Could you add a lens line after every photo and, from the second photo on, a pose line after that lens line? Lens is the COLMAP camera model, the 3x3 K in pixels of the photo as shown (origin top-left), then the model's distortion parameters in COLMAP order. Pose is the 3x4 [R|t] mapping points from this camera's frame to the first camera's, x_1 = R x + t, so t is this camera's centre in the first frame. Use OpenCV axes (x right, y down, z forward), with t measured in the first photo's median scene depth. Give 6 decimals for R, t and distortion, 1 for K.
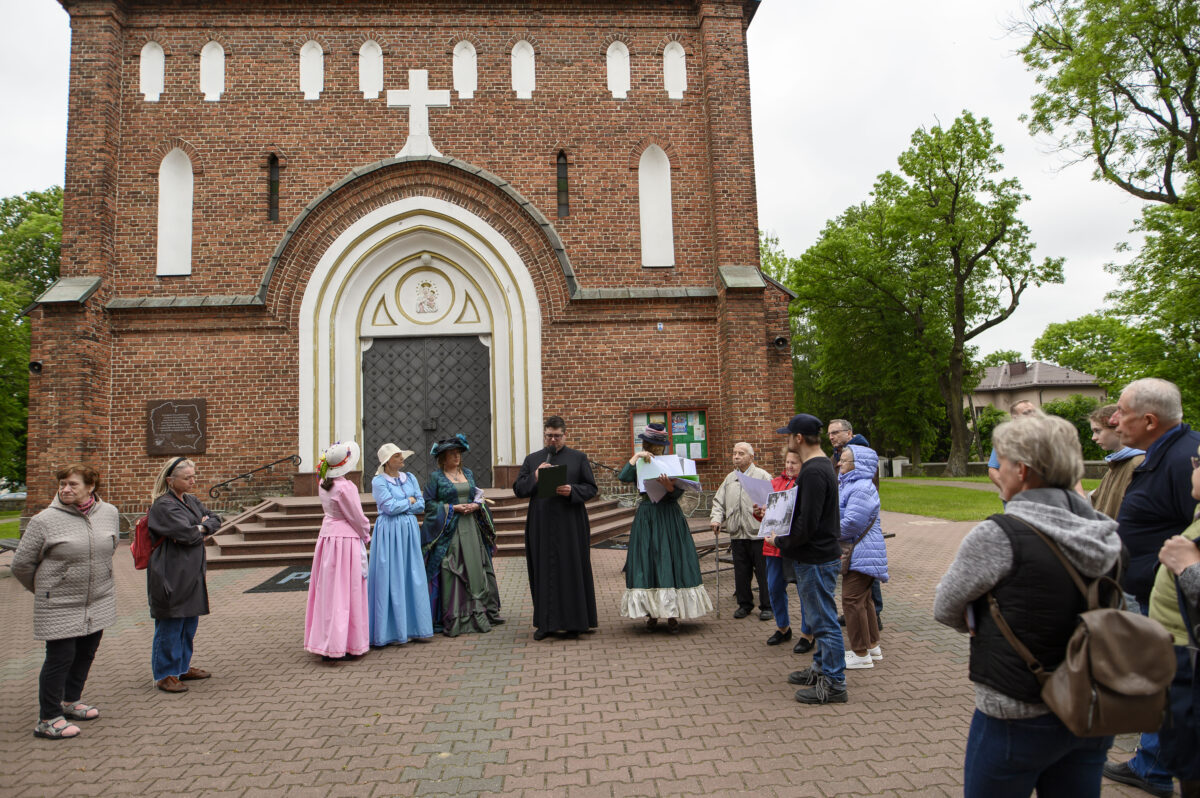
lens RADIAL K [[773.3, 0, 605.4], [0, 773.3, 425.1], [0, 0, 1]] dist [-0.024669, 0.002142]
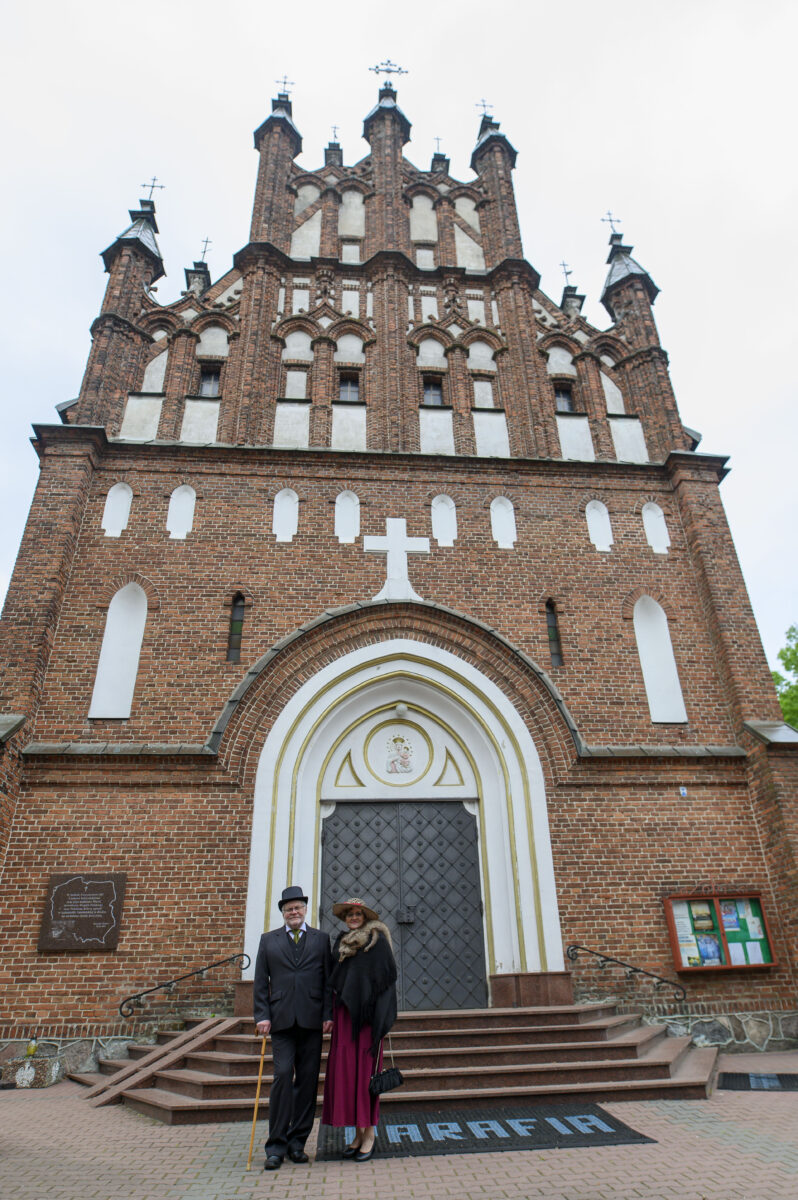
lens RADIAL K [[773.3, 0, 401.5], [0, 773.3, 606.6], [0, 0, 1]] dist [-0.024669, 0.002142]
pose [[0.999444, 0.020137, 0.026558, -0.264606], [-0.006959, 0.905362, -0.424583, 0.047488], [-0.032594, 0.424163, 0.904999, 0.175626]]
